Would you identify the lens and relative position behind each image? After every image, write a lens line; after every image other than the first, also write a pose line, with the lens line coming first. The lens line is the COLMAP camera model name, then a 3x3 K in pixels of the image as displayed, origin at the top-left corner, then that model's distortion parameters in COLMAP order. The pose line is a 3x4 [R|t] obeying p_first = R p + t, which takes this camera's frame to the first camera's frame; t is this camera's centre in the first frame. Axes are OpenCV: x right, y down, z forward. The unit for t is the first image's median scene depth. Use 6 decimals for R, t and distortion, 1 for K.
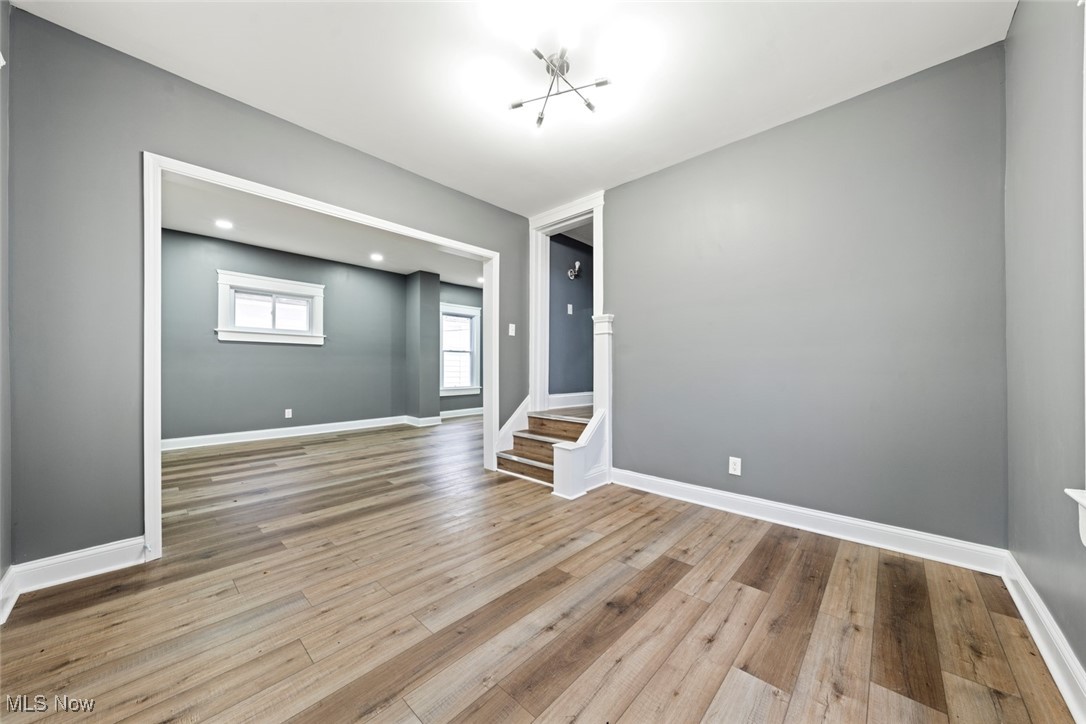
lens RADIAL K [[374.3, 0, 543.0], [0, 374.3, 362.0], [0, 0, 1]] dist [0.000329, 0.000000]
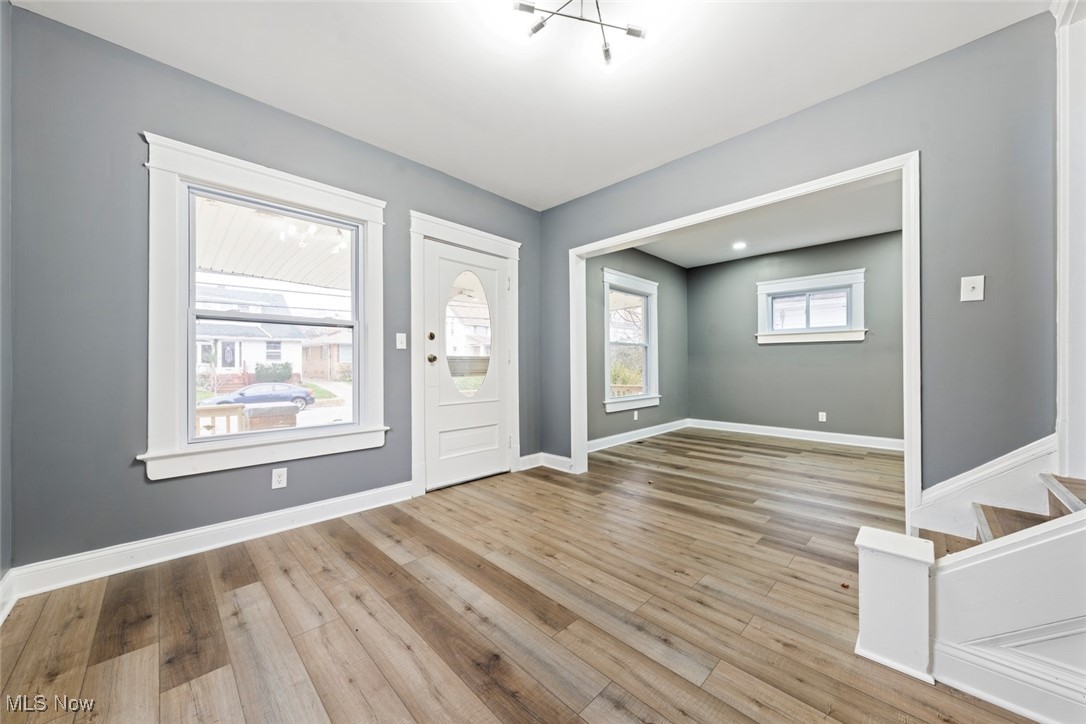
lens RADIAL K [[385.2, 0, 543.0], [0, 385.2, 362.0], [0, 0, 1]] dist [-0.000985, -0.000080]
pose [[-0.032109, -0.014121, -0.999385, 0.742102], [0.013397, 0.999804, -0.014558, 0.013469], [0.999395, -0.013856, -0.031913, 0.826954]]
